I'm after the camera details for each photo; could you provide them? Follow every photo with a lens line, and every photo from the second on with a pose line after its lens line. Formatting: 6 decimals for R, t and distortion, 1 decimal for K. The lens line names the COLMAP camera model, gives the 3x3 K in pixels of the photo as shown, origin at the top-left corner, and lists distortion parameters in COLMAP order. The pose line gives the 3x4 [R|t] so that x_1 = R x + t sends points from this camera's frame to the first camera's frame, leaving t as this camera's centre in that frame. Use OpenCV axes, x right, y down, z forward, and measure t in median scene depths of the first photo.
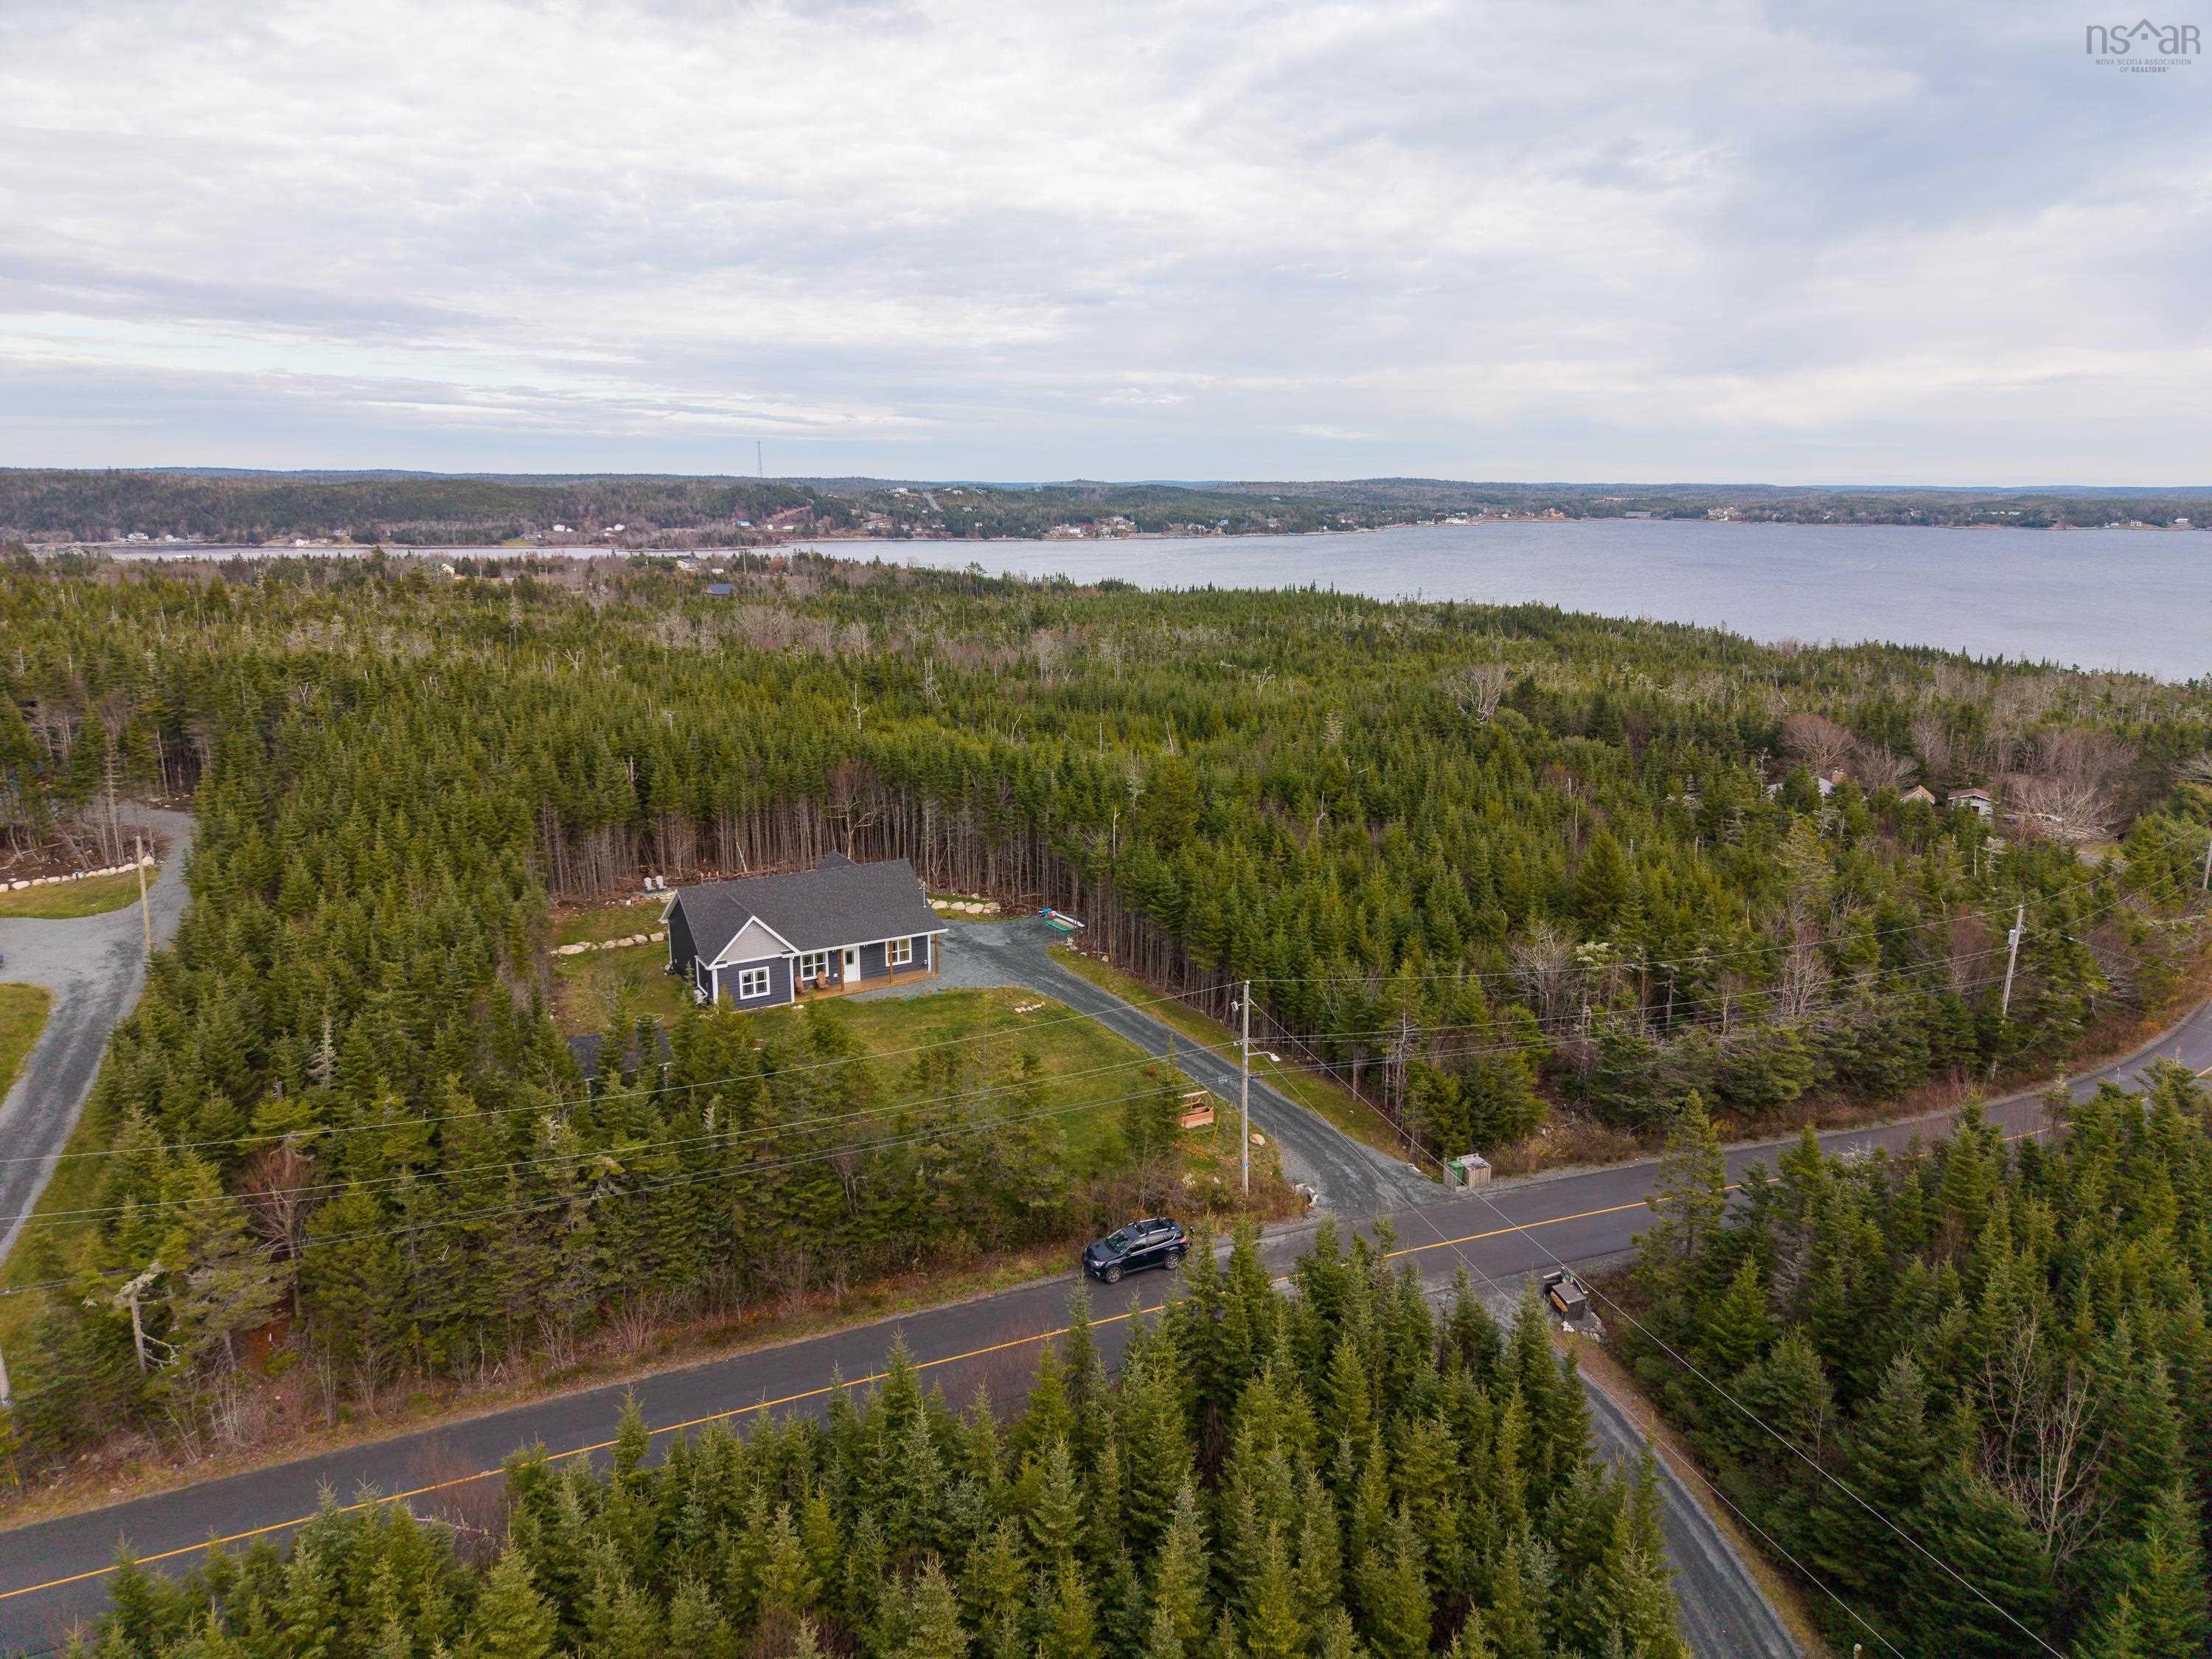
lens RADIAL K [[1489.5, 0, 1106.1], [0, 1489.5, 834.4], [0, 0, 1]] dist [0.034360, -0.039642]
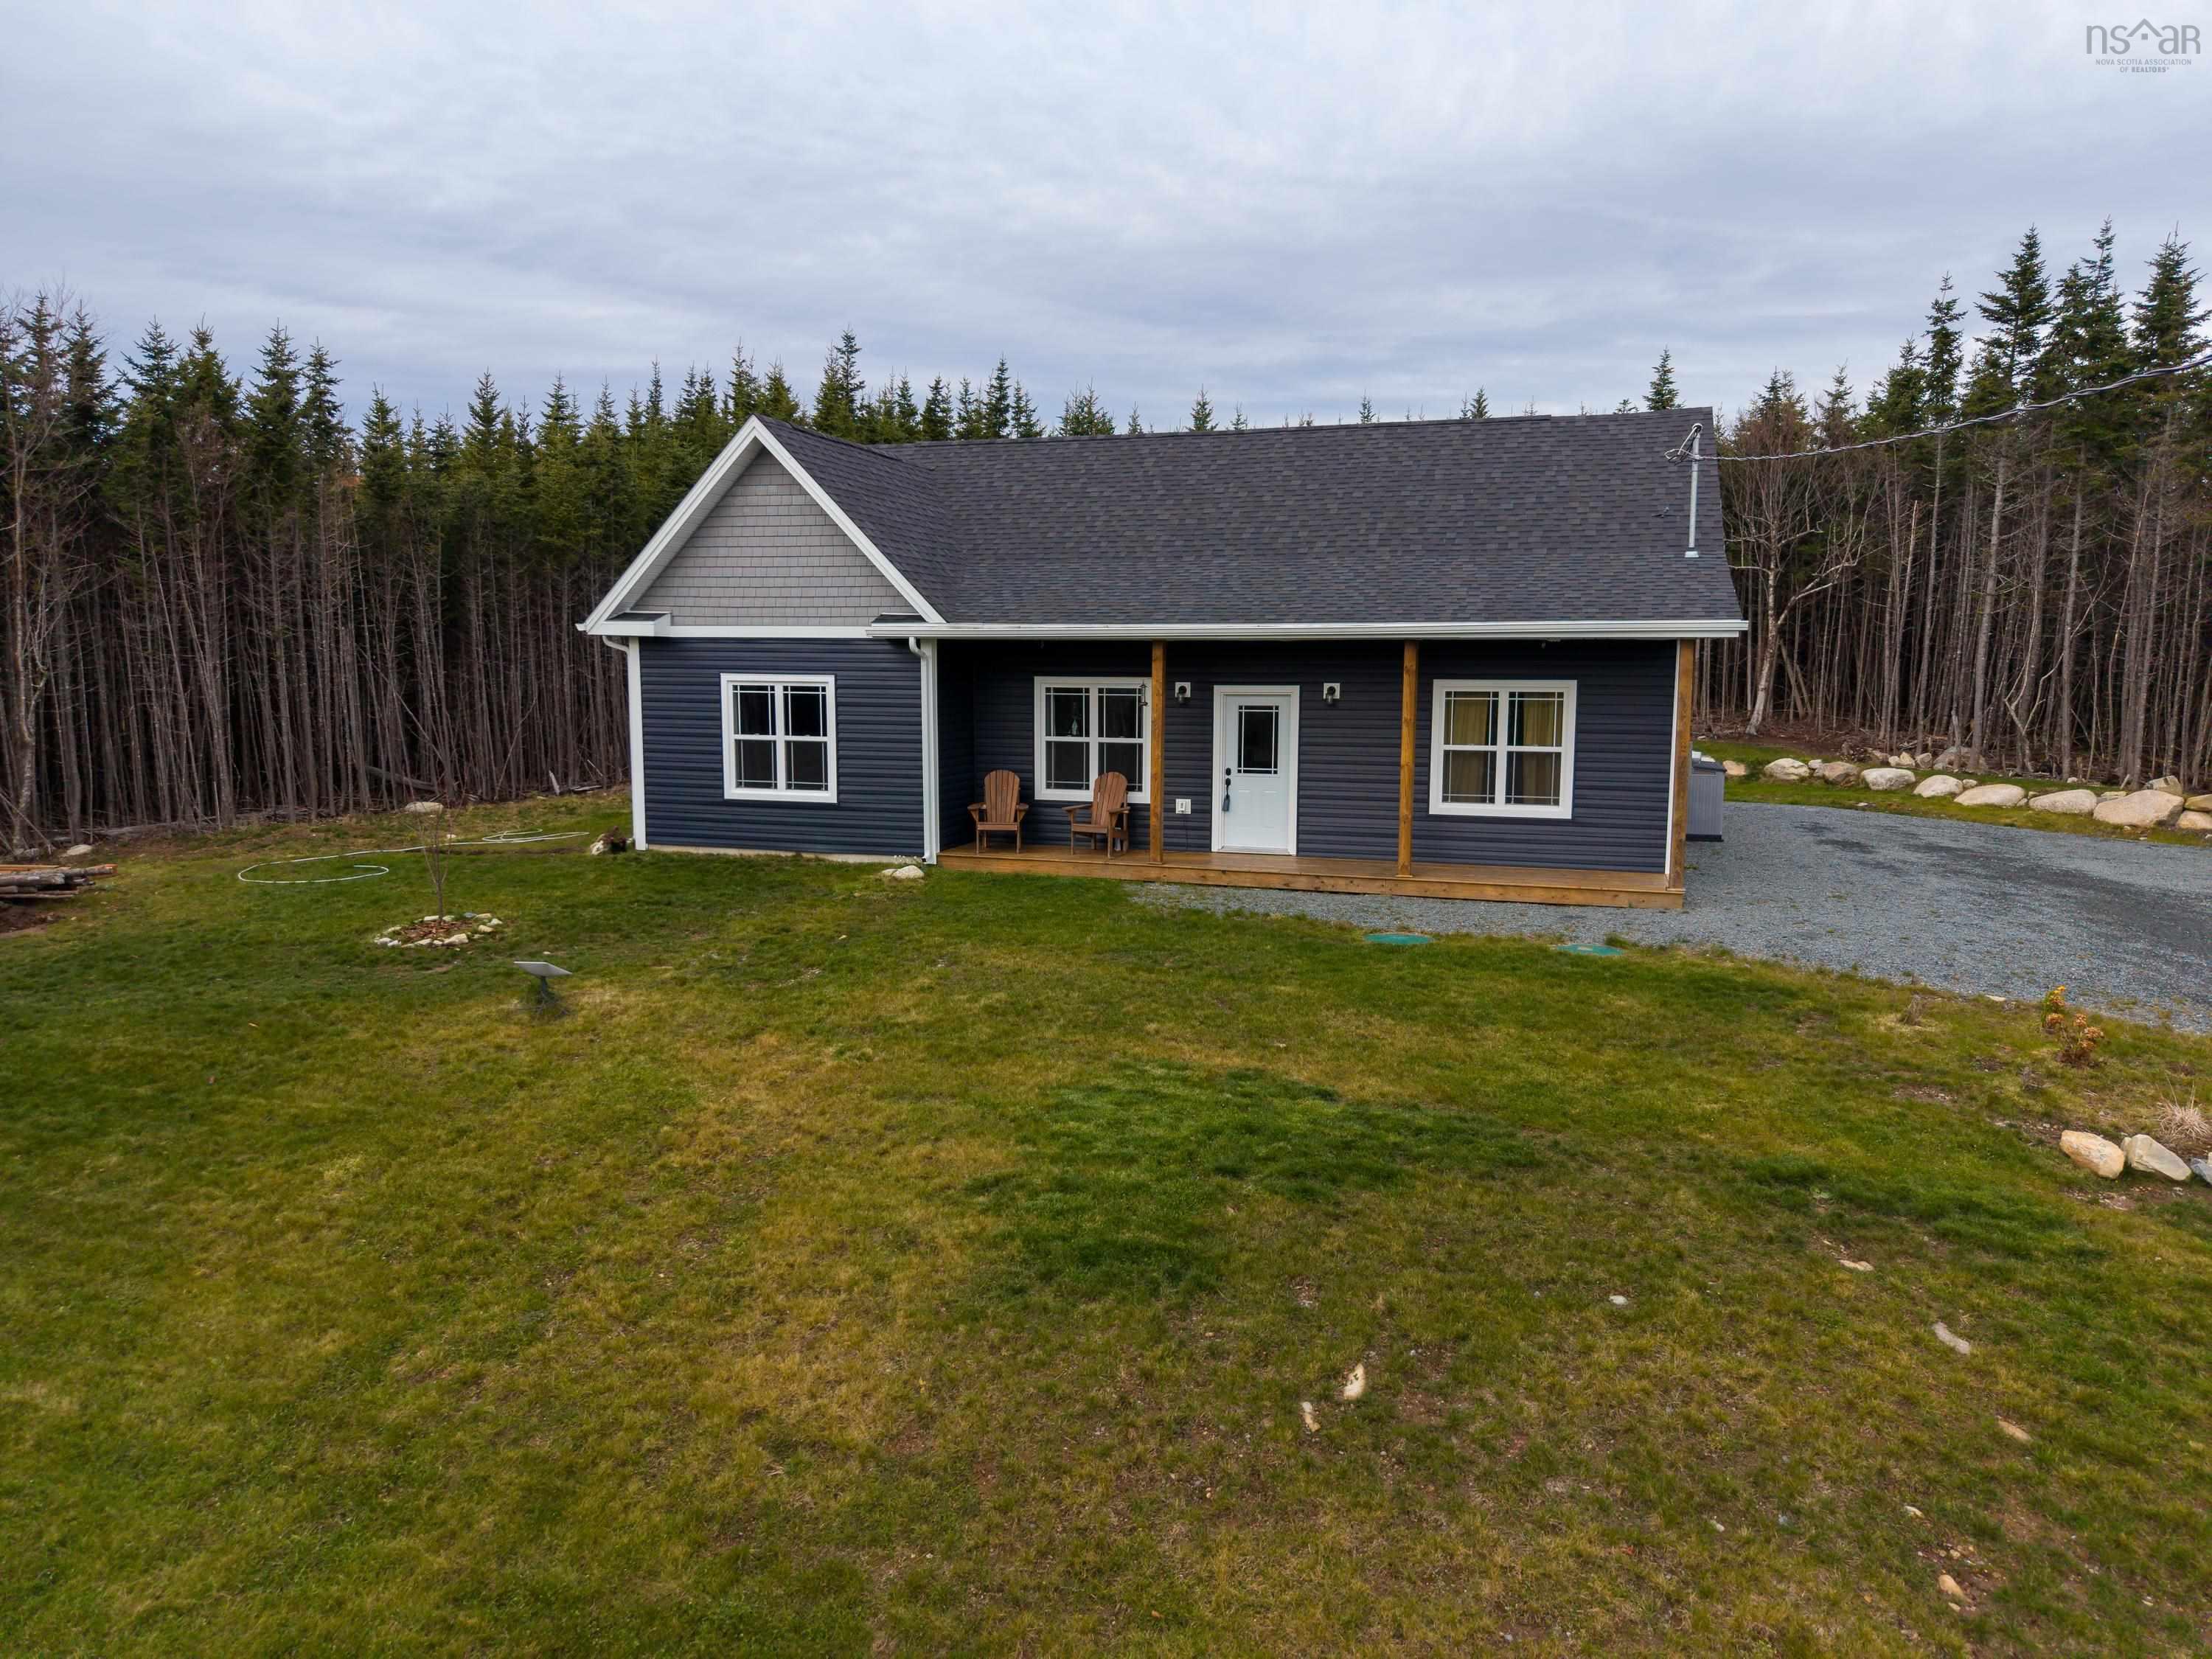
lens RADIAL K [[1489.5, 0, 1106.1], [0, 1489.5, 834.4], [0, 0, 1]] dist [0.034360, -0.039642]
pose [[0.672273, 0.086879, -0.735188, -0.026928], [-0.173668, 0.983885, -0.042538, 0.114886], [0.719644, 0.156276, 0.676528, 0.875080]]
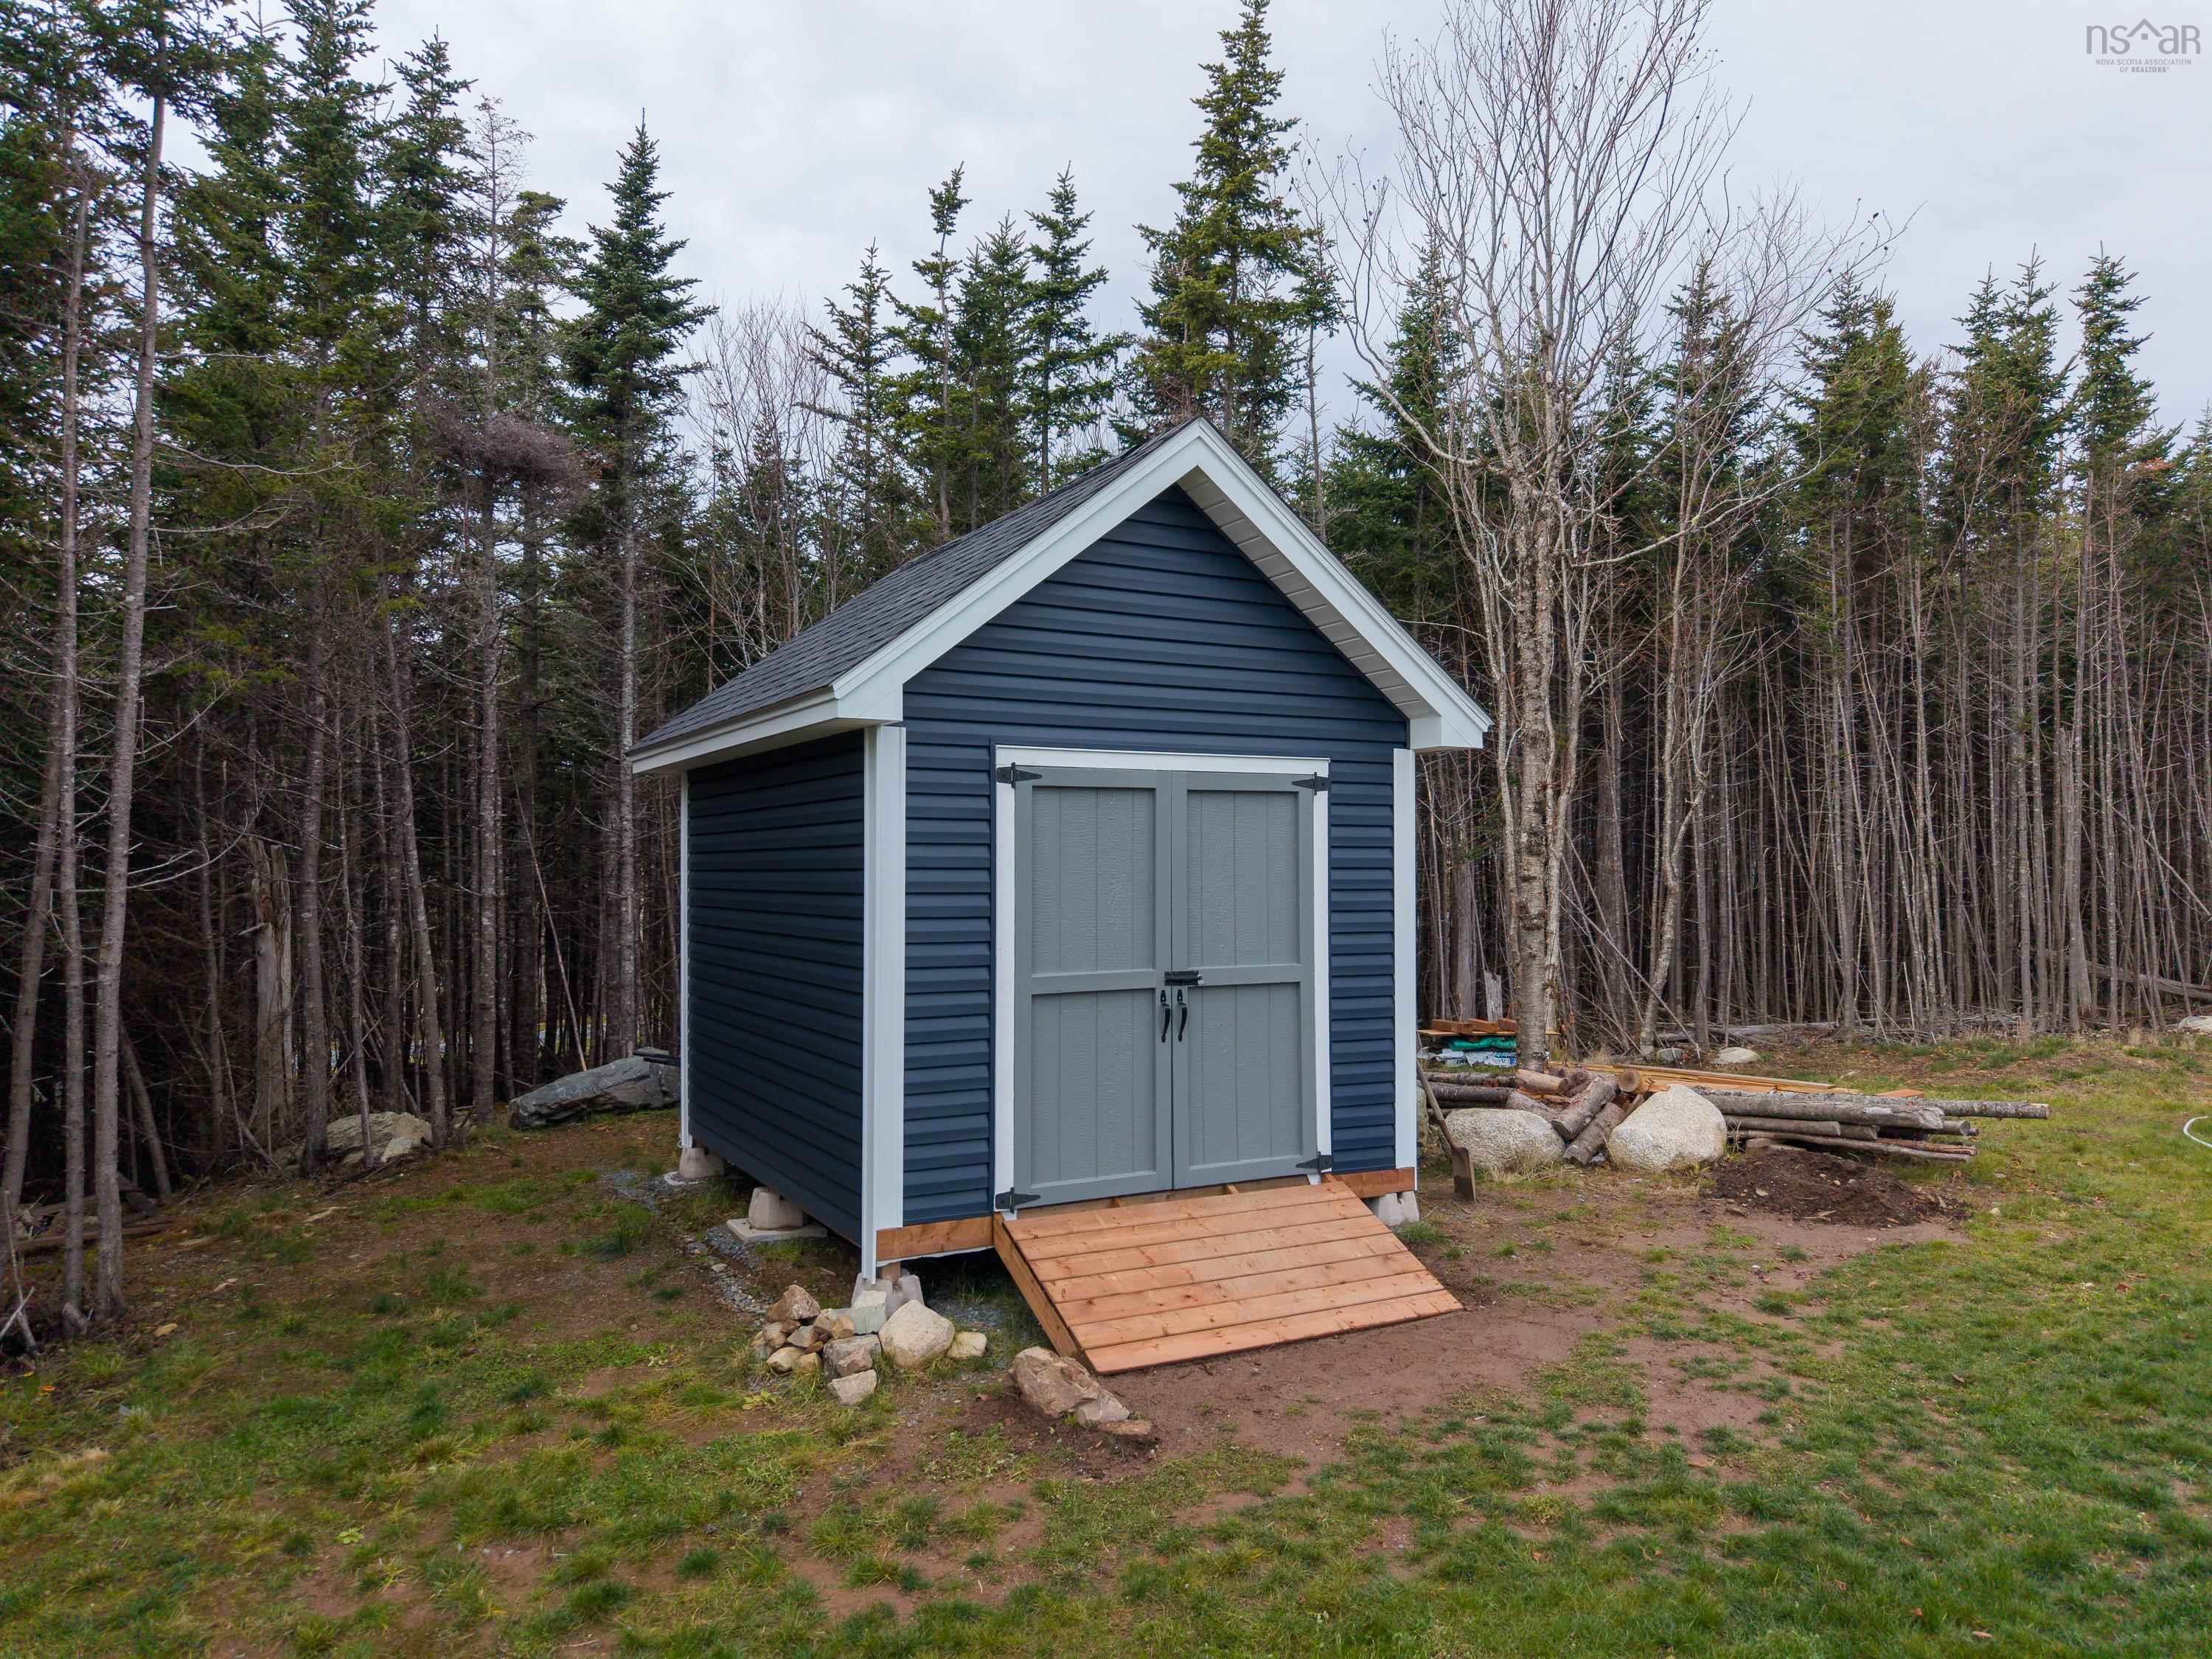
lens RADIAL K [[1489.5, 0, 1106.1], [0, 1489.5, 834.4], [0, 0, 1]] dist [0.034360, -0.039642]
pose [[-0.075487, -0.031055, -0.996663, -0.167678], [-0.230914, 0.972890, -0.012825, 0.132022], [0.970042, 0.229175, -0.080611, 0.862967]]
